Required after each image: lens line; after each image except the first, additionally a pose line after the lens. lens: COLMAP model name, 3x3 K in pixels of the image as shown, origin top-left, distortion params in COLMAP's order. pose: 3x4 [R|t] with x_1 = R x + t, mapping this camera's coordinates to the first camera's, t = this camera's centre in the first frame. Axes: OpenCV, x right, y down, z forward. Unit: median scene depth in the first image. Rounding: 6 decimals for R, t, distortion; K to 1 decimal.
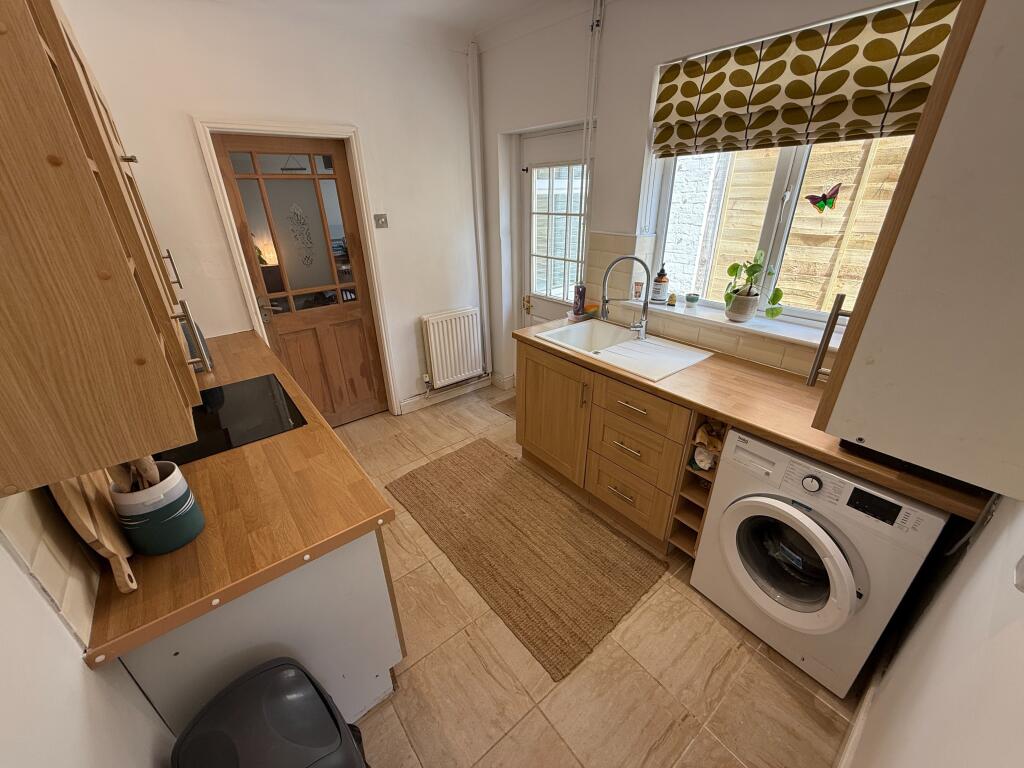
lens RADIAL K [[406.3, 0, 510.8], [0, 406.3, 387.4], [0, 0, 1]] dist [0.002264, 0.000311]
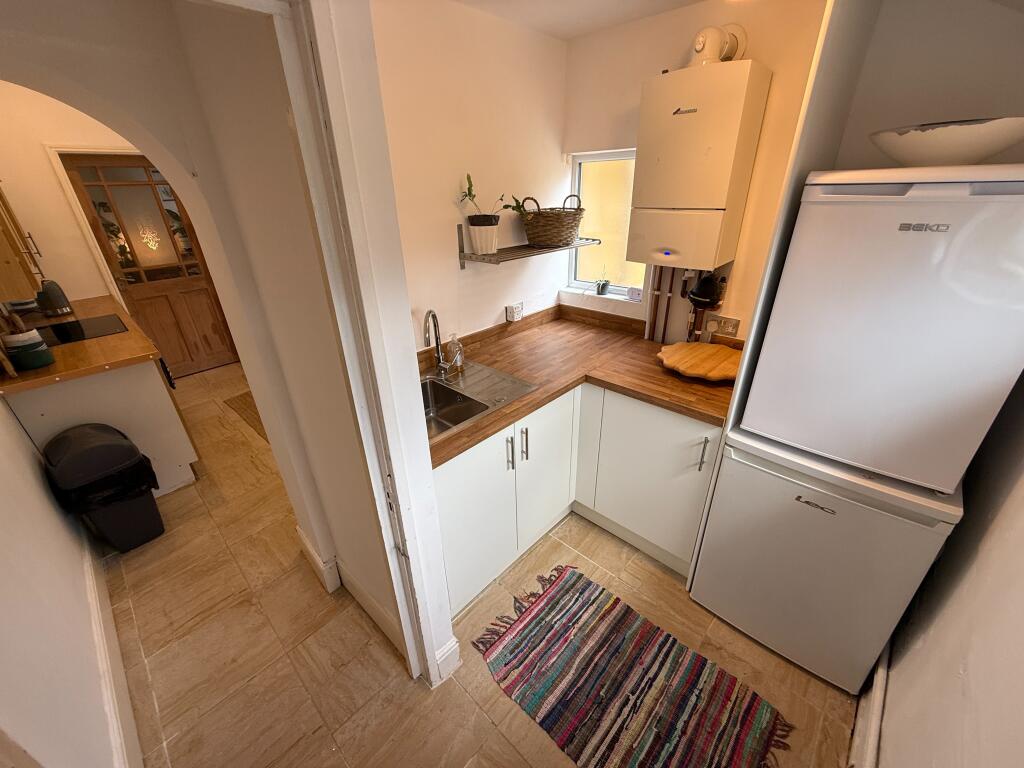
lens RADIAL K [[406.3, 0, 515.2], [0, 406.3, 388.5], [0, 0, 1]] dist [0.002264, 0.000311]
pose [[0.988897, -0.067389, 0.132448, 0.662468], [0.065971, 0.997708, 0.015069, 0.314174], [-0.133160, -0.006164, 0.991075, -0.705874]]
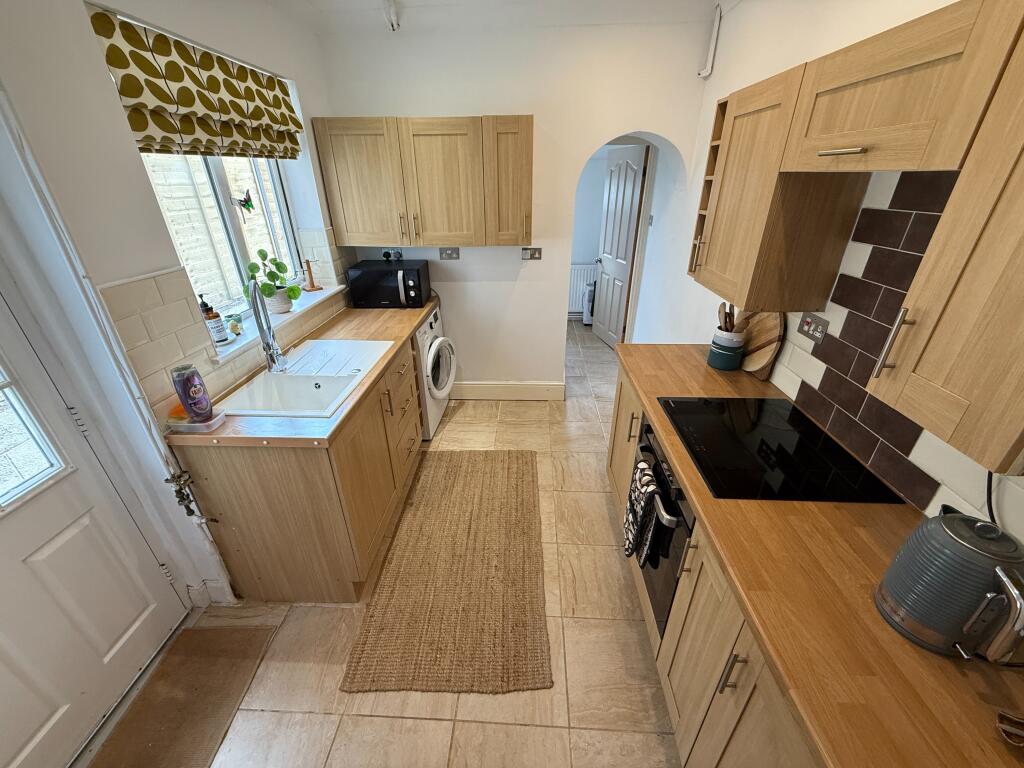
lens RADIAL K [[406.3, 0, 512.1], [0, 406.3, 379.7], [0, 0, 1]] dist [0.002264, 0.000311]
pose [[-0.754600, -0.282621, 0.592203, -0.628730], [0.292137, 0.663423, 0.688858, -0.629226], [-0.587567, 0.692816, -0.418055, 1.236943]]
